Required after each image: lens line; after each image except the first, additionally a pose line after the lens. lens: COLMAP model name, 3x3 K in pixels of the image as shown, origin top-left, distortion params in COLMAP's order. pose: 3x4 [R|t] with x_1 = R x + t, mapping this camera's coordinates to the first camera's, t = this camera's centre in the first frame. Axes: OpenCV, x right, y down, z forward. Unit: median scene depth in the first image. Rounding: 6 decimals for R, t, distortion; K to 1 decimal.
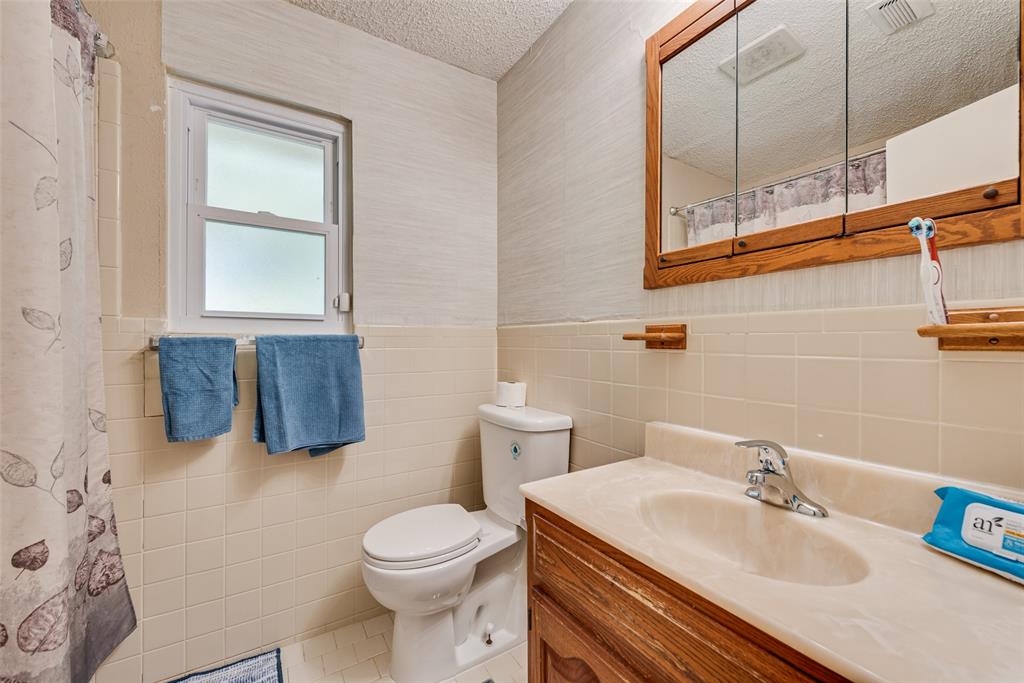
lens RADIAL K [[401.8, 0, 506.6], [0, 401.8, 344.3], [0, 0, 1]] dist [0.009332, -0.001690]
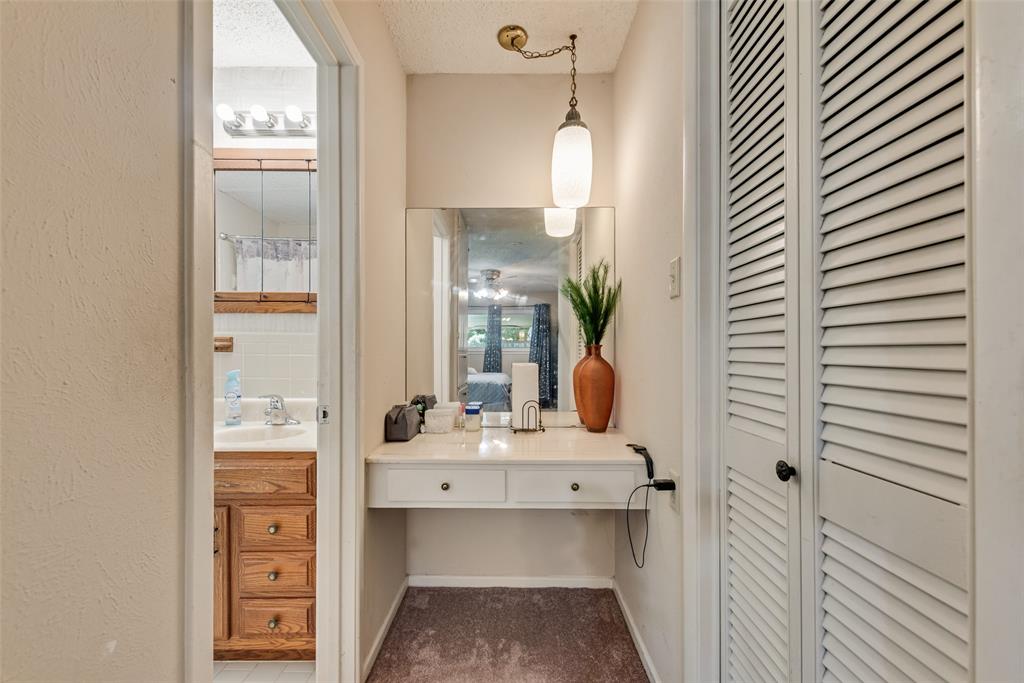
lens RADIAL K [[401.8, 0, 508.6], [0, 401.8, 347.7], [0, 0, 1]] dist [0.009332, -0.001690]
pose [[0.532045, 0.002176, 0.846713, -0.362597], [0.000763, 0.999995, -0.003050, 0.000145], [-0.846716, 0.002269, 0.532041, -0.860066]]
